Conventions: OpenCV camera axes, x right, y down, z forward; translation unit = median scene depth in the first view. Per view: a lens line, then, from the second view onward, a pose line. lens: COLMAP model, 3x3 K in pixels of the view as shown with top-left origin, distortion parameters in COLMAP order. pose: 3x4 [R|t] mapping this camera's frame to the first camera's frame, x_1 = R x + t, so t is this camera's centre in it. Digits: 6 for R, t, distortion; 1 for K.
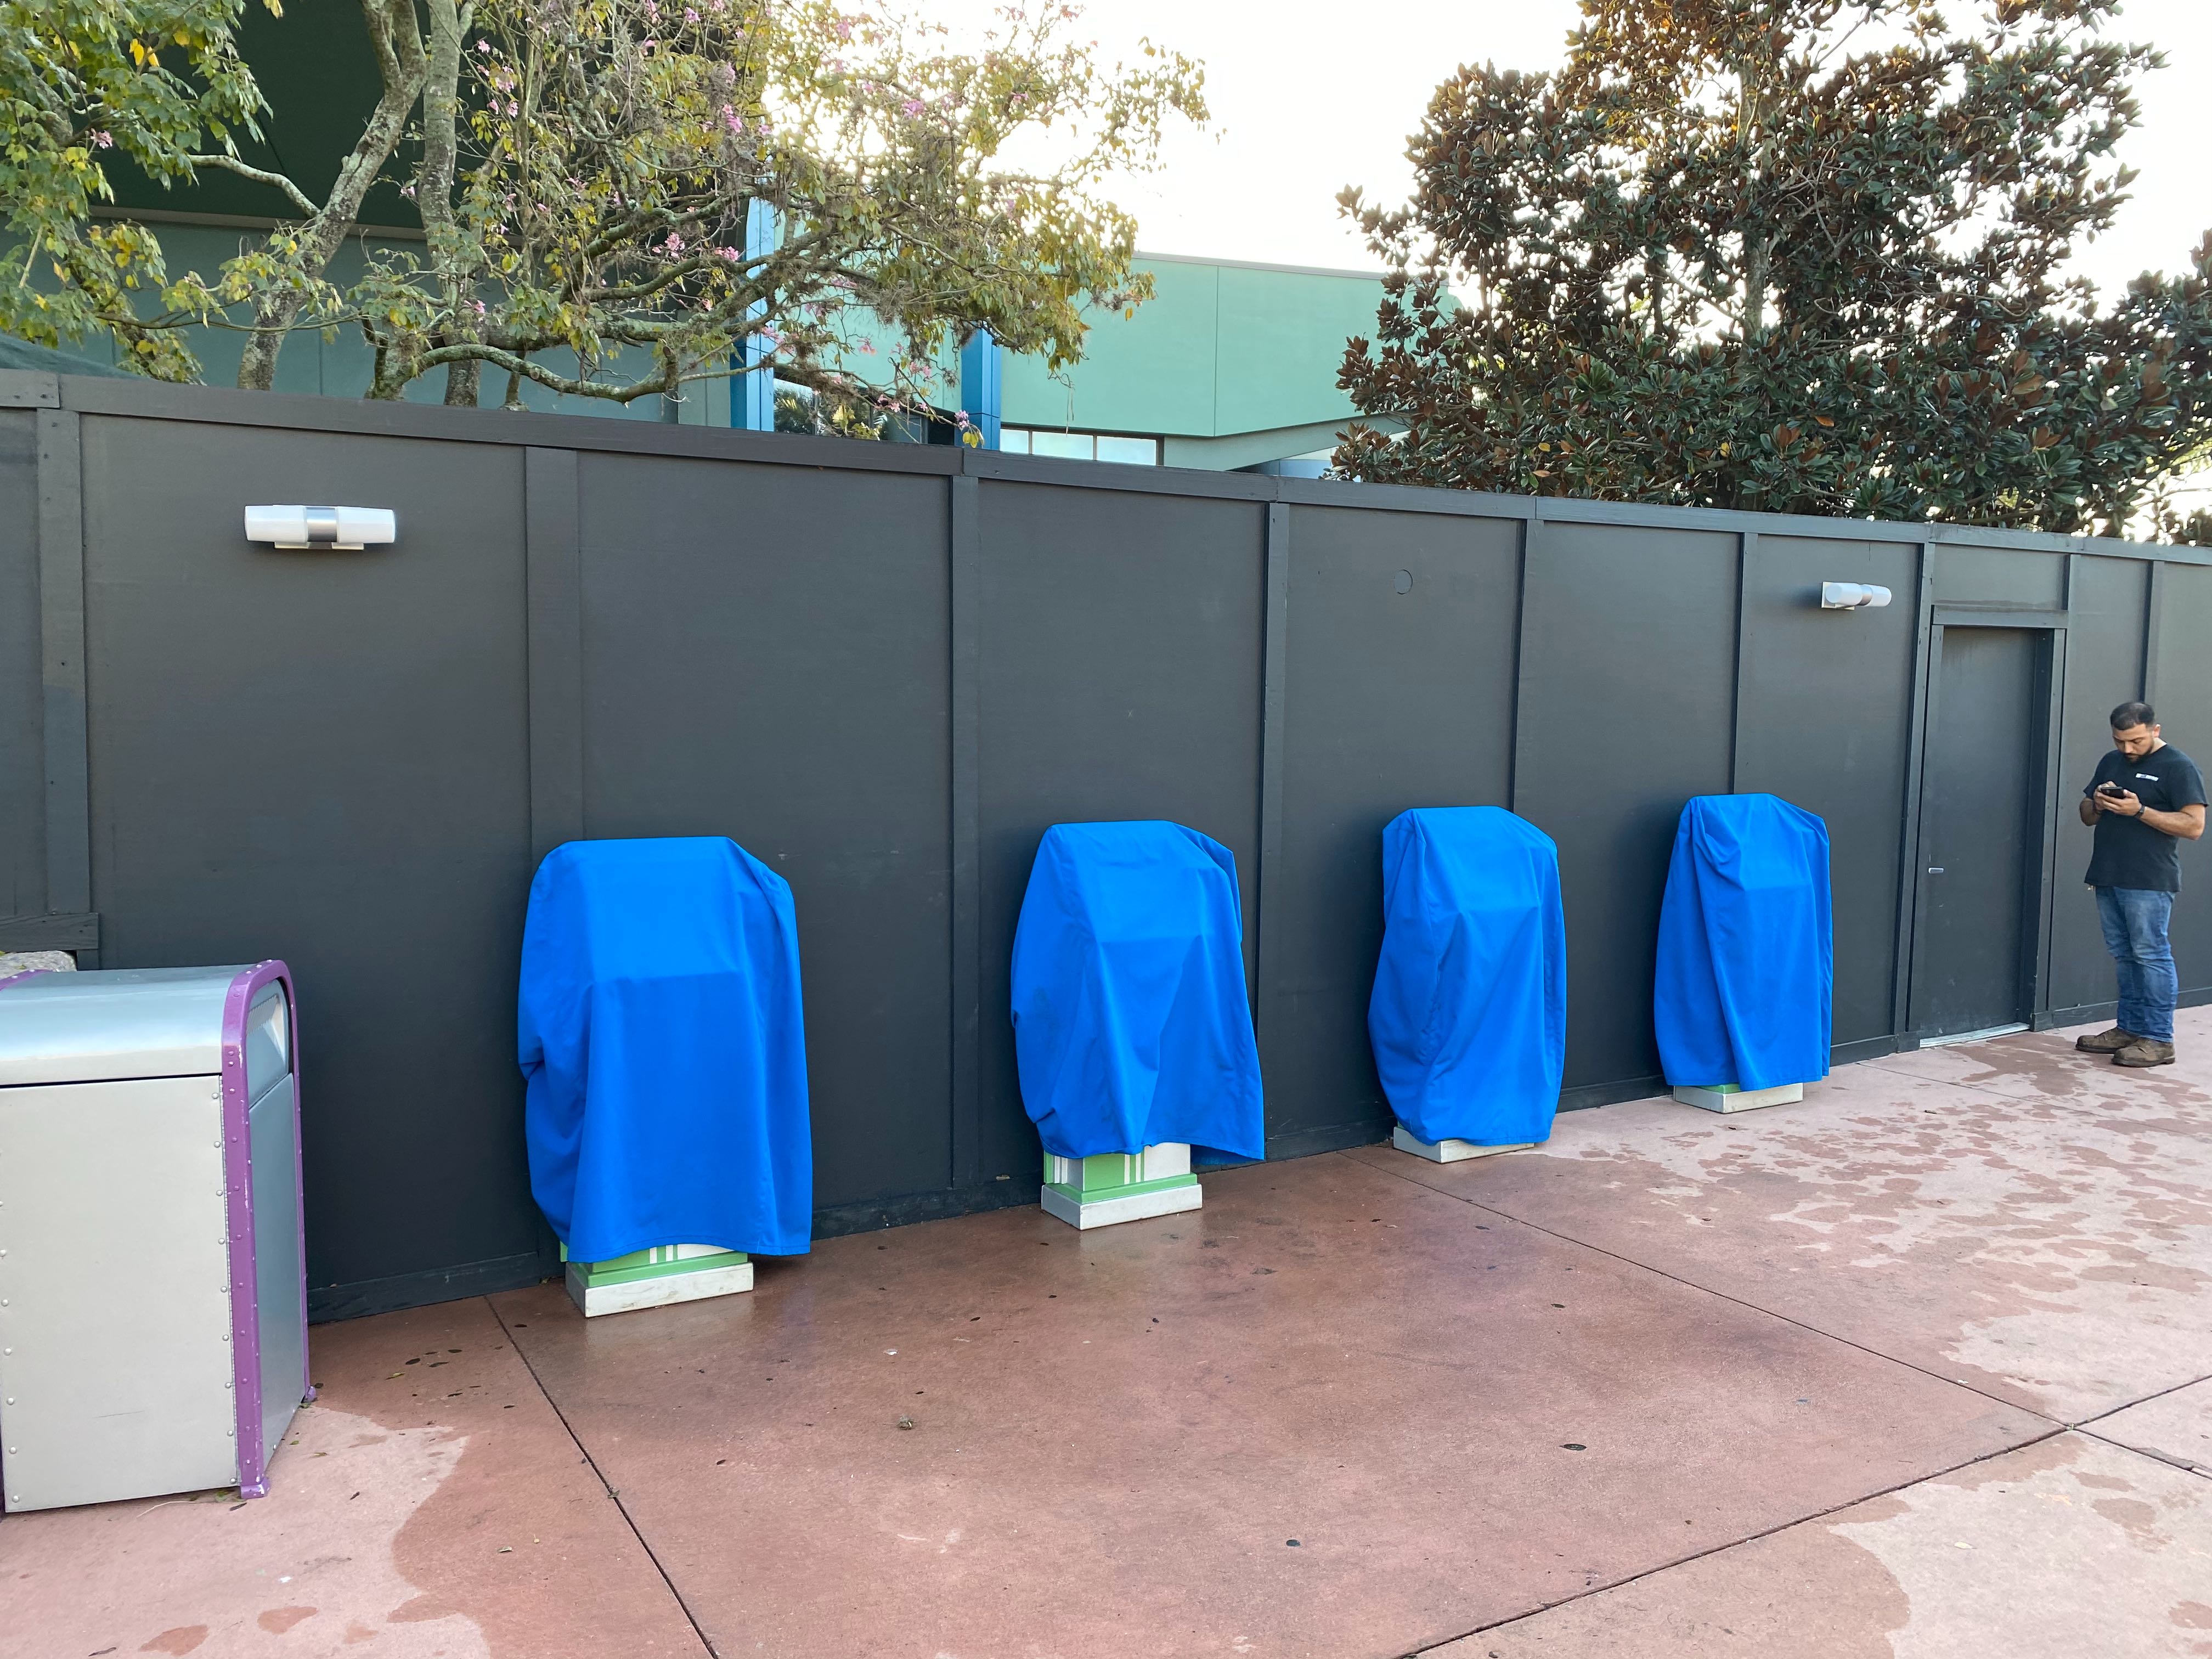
lens RADIAL K [[1754.0, 0, 1106.0], [0, 1754.0, 829.5], [0, 0, 1]] dist [-0.046419, 0.057304]
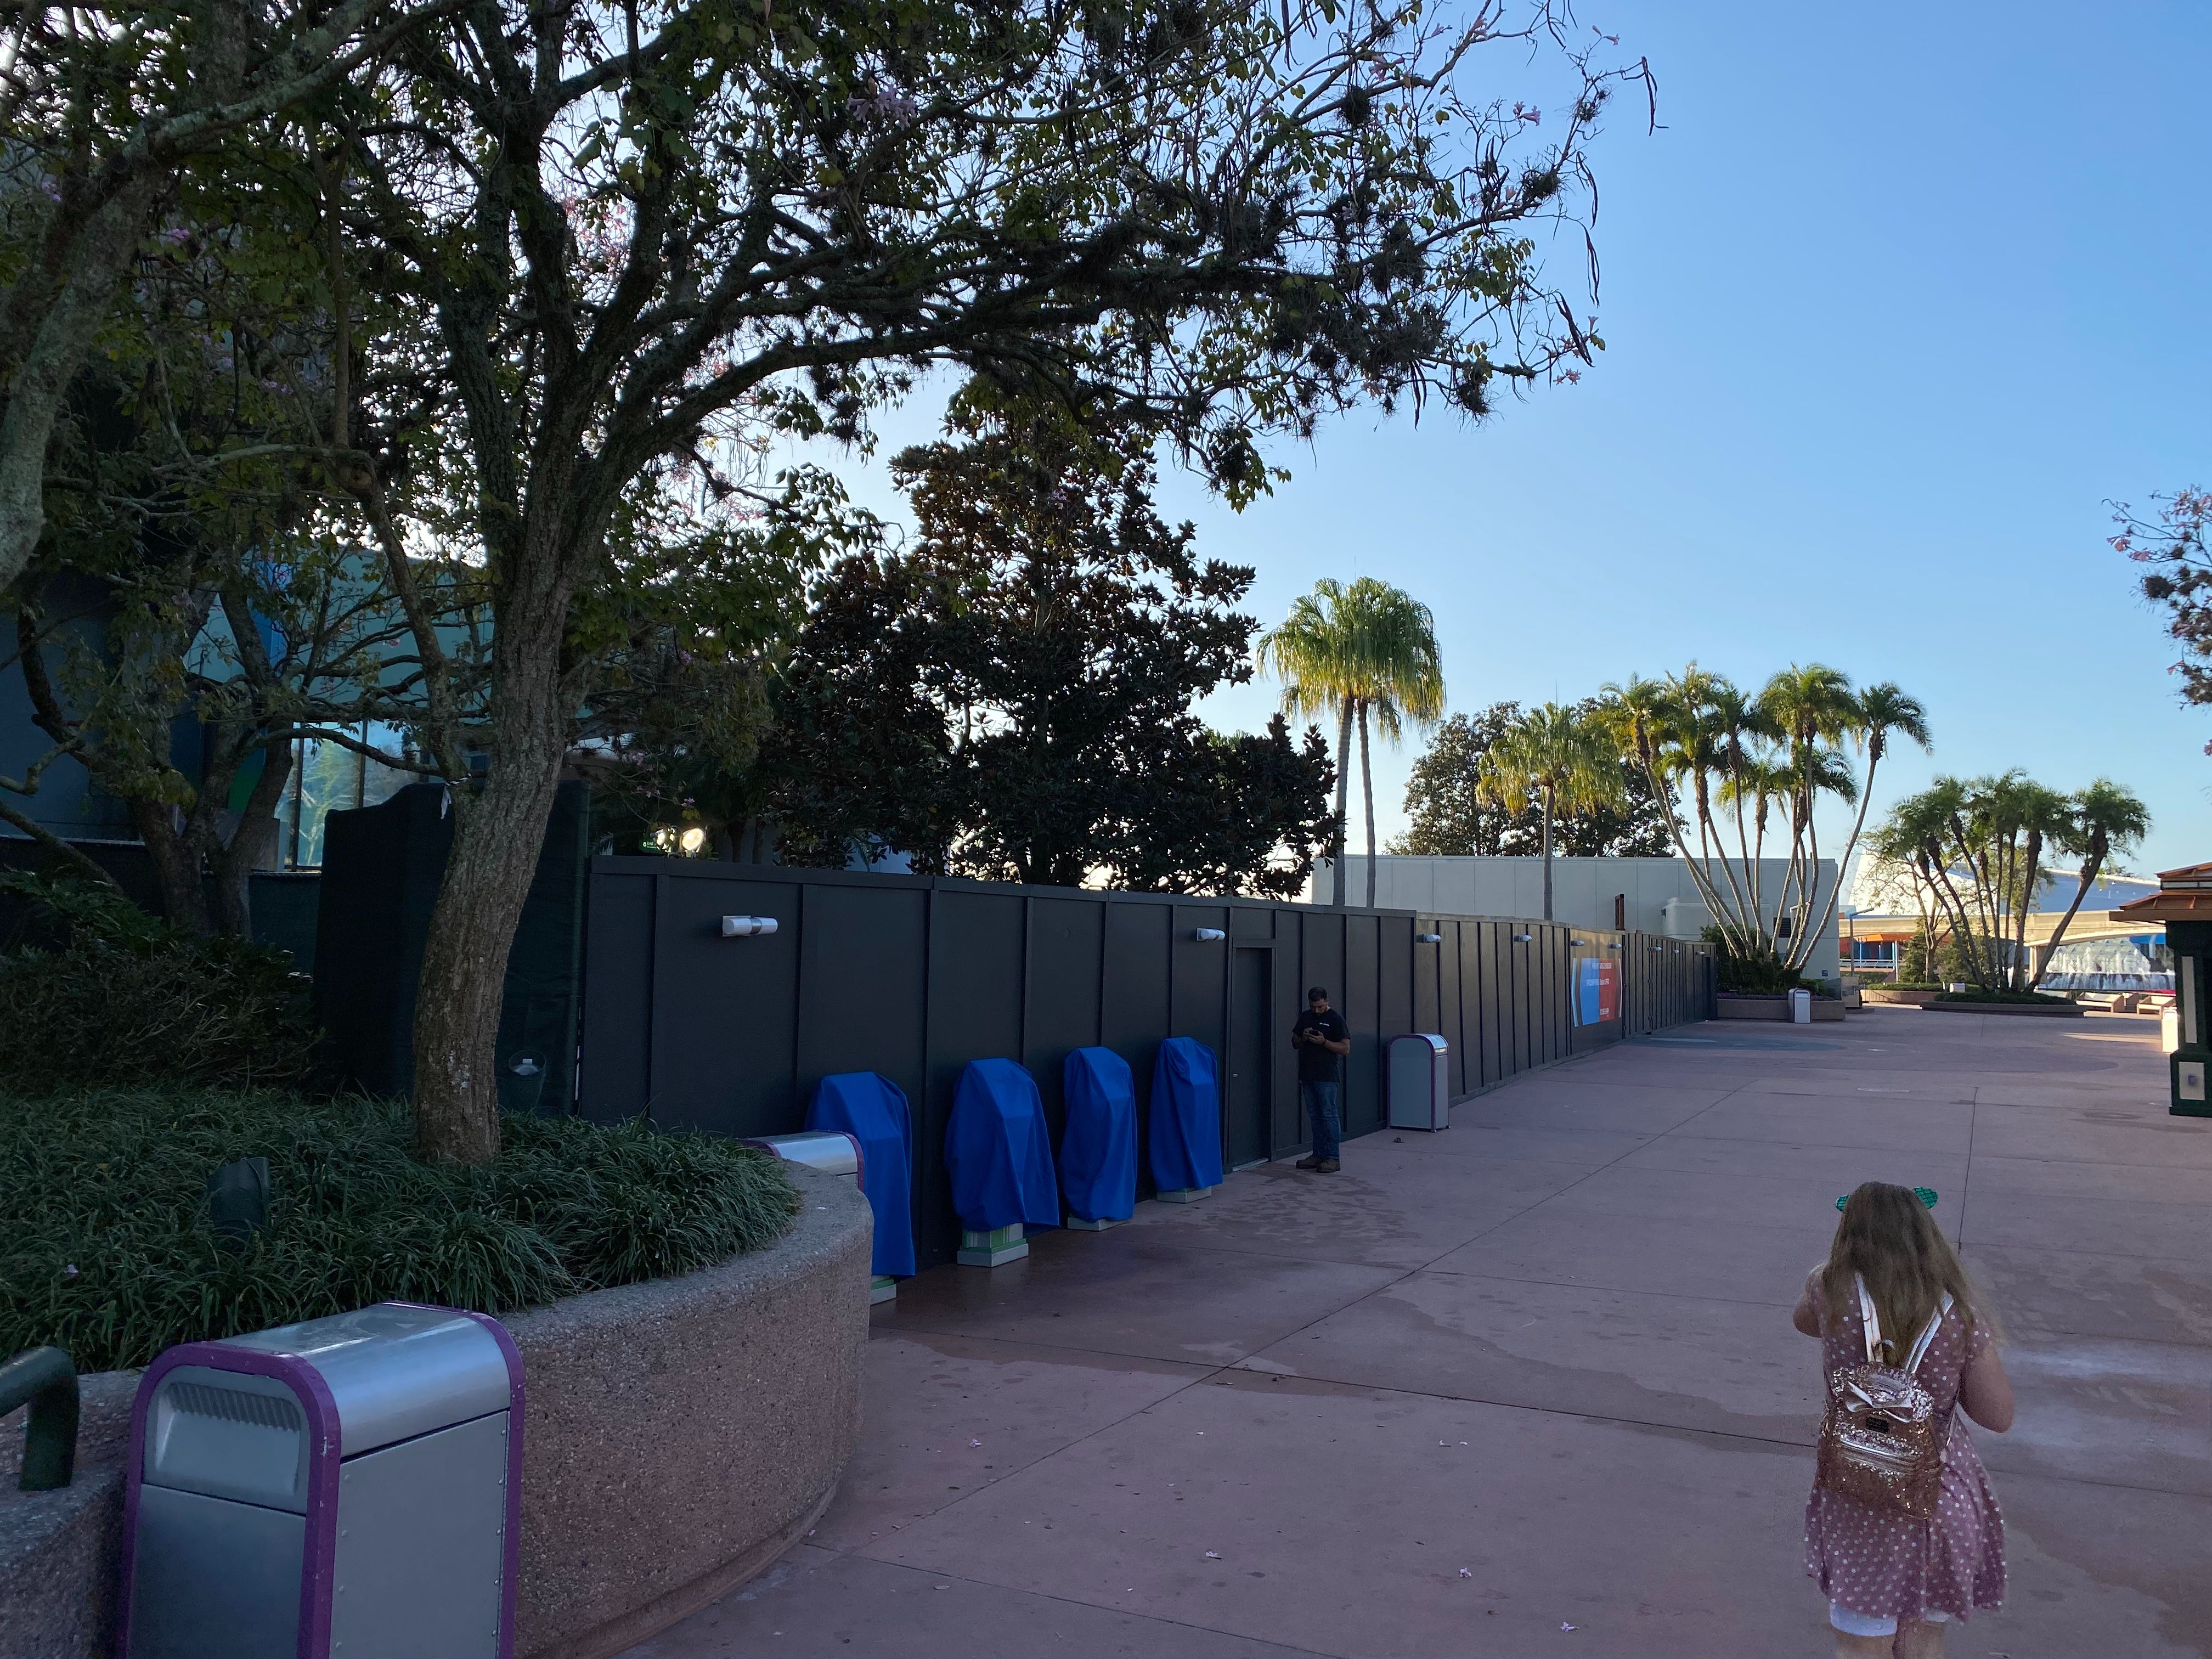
lens RADIAL K [[1754.0, 0, 1106.0], [0, 1754.0, 829.5], [0, 0, 1]] dist [-0.046419, 0.057304]
pose [[0.837012, 0.037450, 0.545902, -0.786622], [0.040391, 0.990705, -0.129893, -0.000753], [-0.545692, 0.130772, 0.827719, -0.610175]]
